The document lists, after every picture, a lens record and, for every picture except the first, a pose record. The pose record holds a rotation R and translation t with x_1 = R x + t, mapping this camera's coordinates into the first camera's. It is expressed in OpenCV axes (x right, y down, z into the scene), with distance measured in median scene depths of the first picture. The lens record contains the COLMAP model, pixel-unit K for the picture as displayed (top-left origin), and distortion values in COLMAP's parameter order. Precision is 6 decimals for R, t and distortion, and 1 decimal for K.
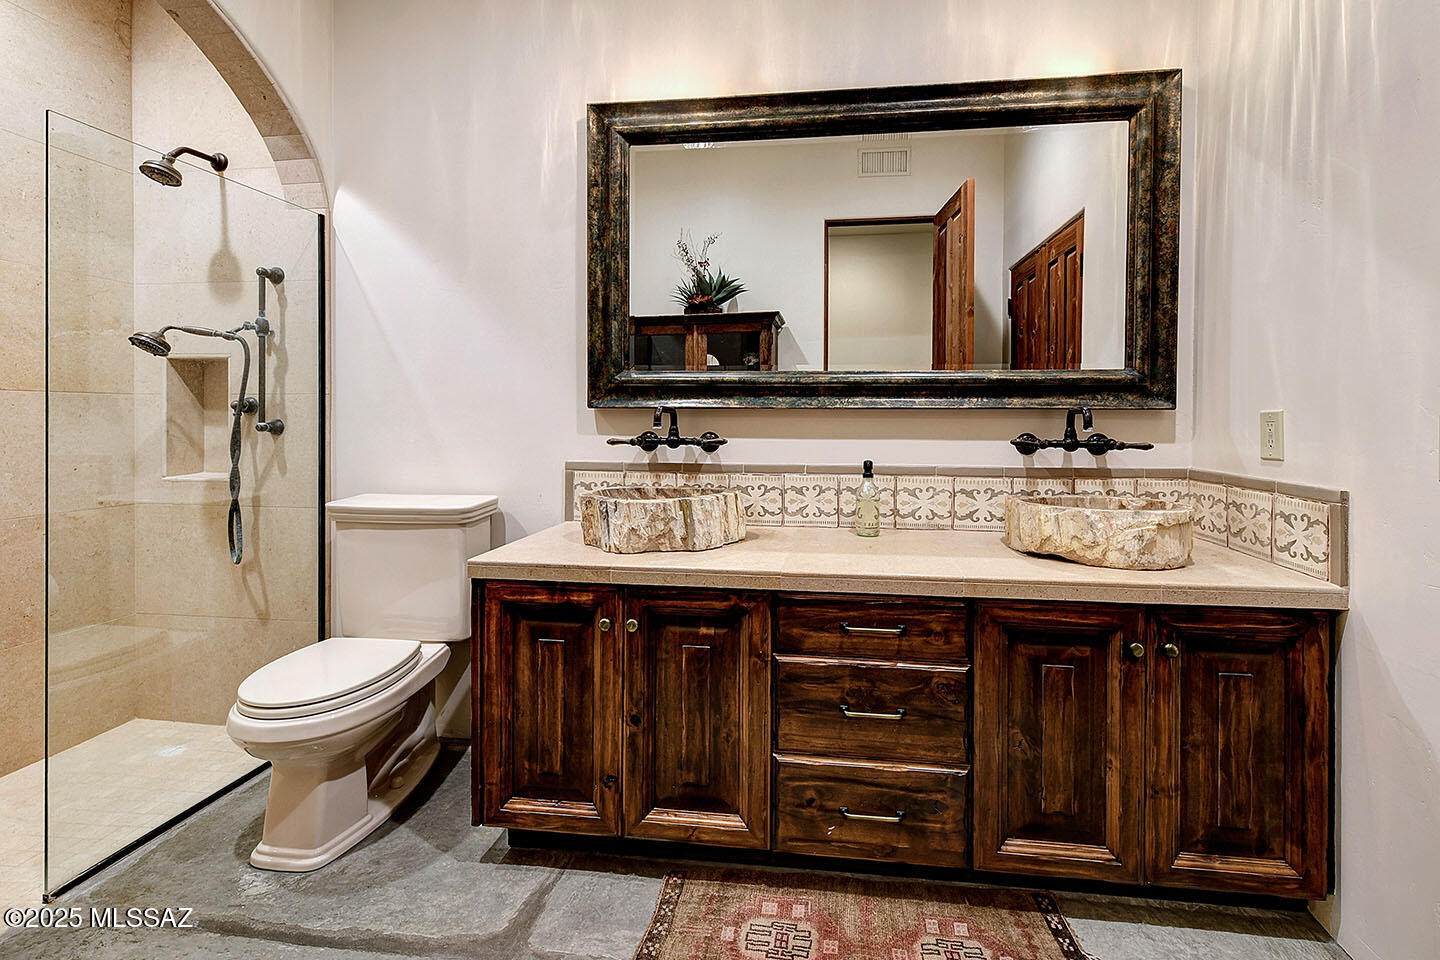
lens RADIAL K [[634.0, 0, 723.2], [0, 634.0, 420.1], [0, 0, 1]] dist [0.002731, -0.004695]
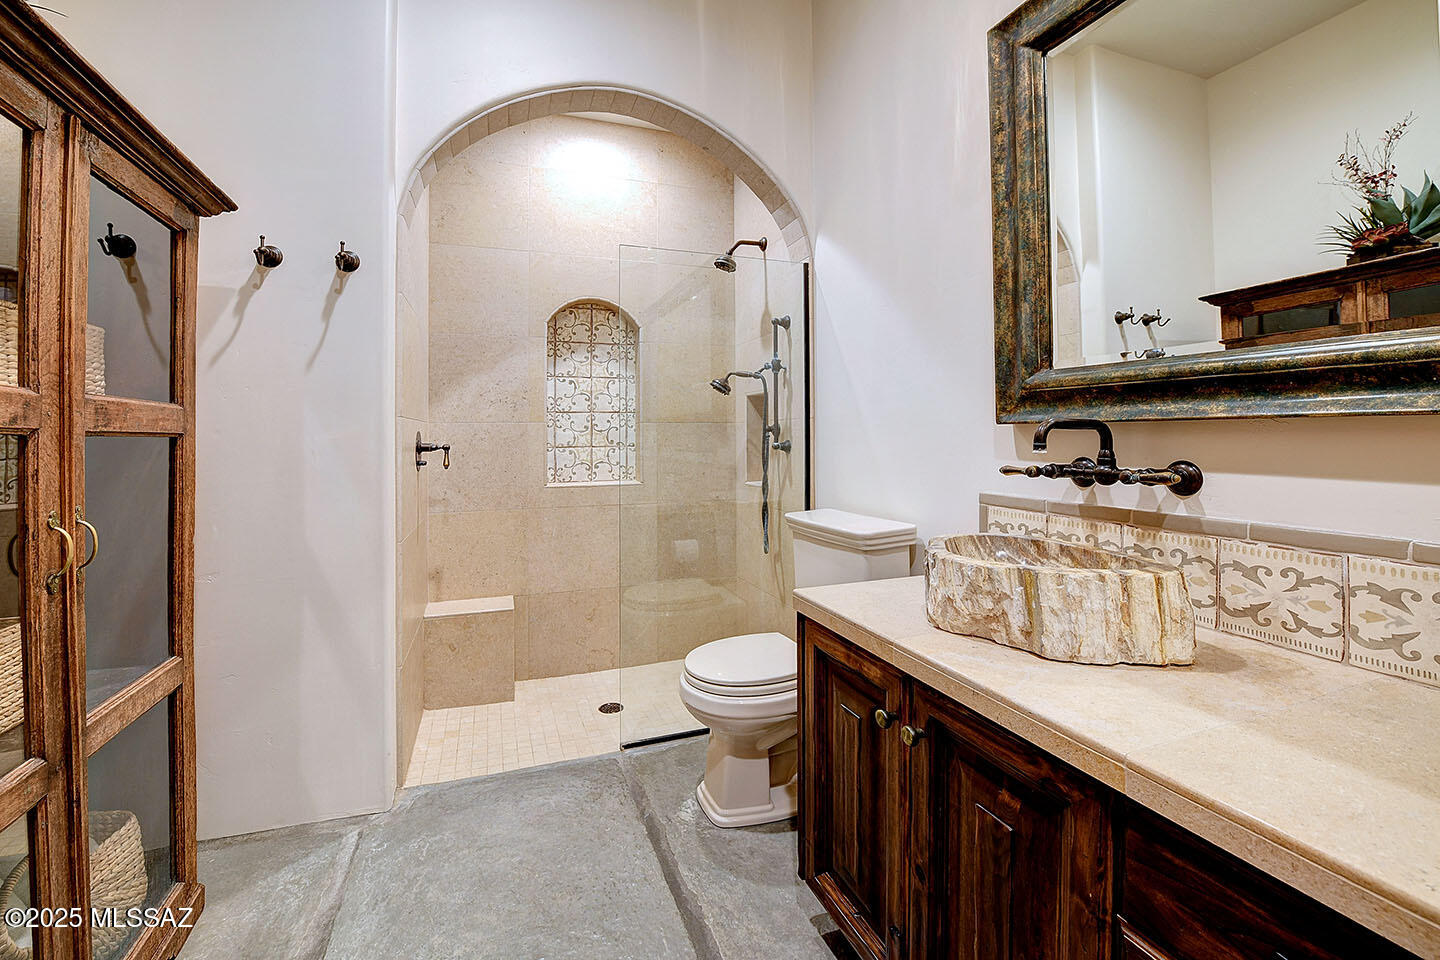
lens RADIAL K [[583.9, 0, 717.5], [0, 583.9, 430.5], [0, 0, 1]] dist [-0.011667, -0.006039]
pose [[0.482209, -0.015494, -0.875919, 0.238357], [0.001184, 0.999854, -0.017035, -0.000241], [0.876055, 0.007178, 0.482157, 0.378424]]
